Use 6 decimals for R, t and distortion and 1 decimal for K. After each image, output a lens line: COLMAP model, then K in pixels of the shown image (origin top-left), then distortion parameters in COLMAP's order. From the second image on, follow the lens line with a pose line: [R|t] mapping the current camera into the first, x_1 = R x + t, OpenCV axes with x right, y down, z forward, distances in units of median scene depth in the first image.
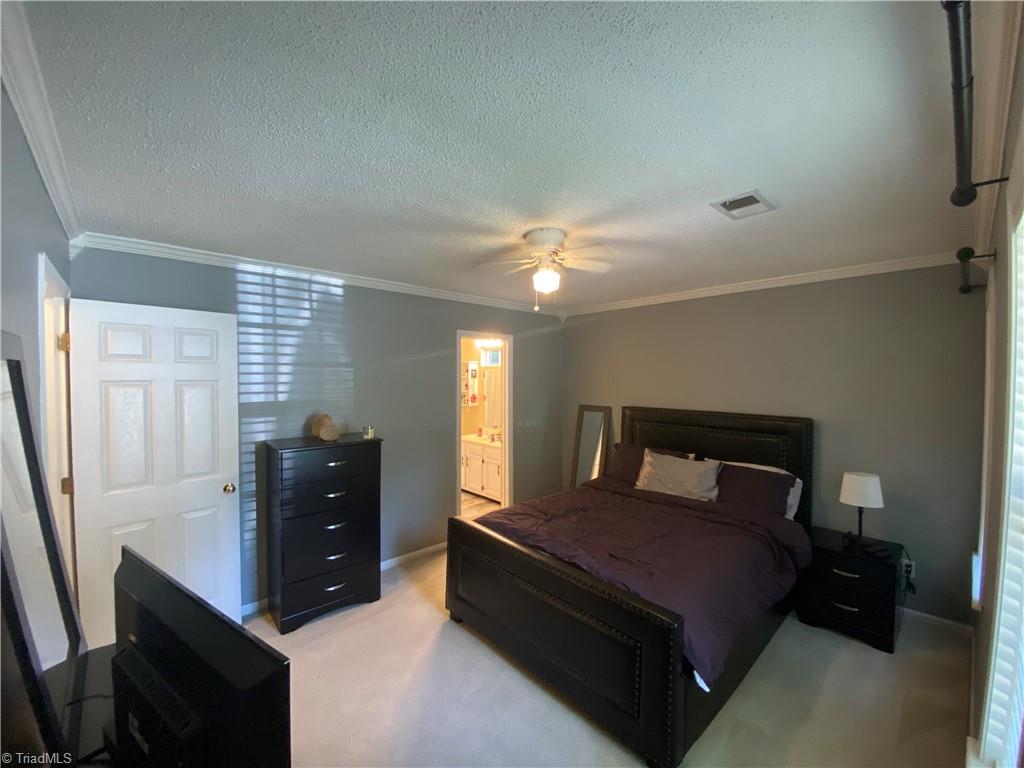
lens RADIAL K [[416.9, 0, 512.0], [0, 416.9, 384.0], [0, 0, 1]] dist [0.008302, -0.014658]
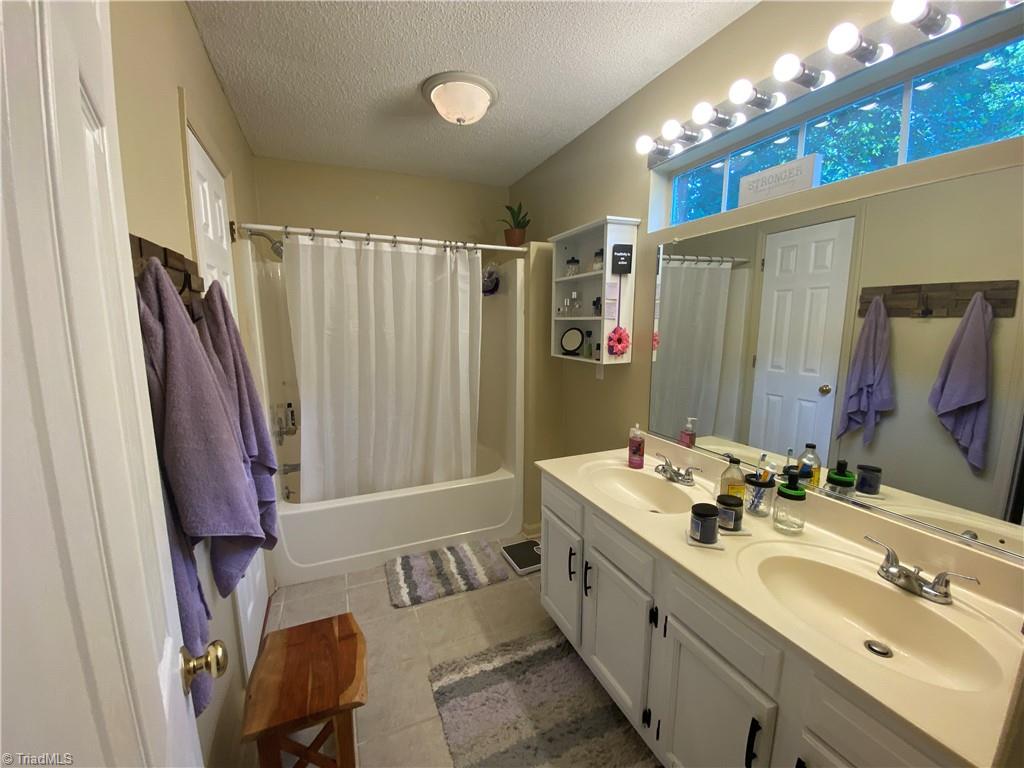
lens RADIAL K [[416.9, 0, 512.0], [0, 416.9, 384.0], [0, 0, 1]] dist [0.008302, -0.014658]
pose [[0.948051, 0.046583, -0.314691, -0.068324], [-0.006516, 0.991857, 0.127190, 0.027339], [0.318053, -0.118532, 0.940634, 0.687225]]
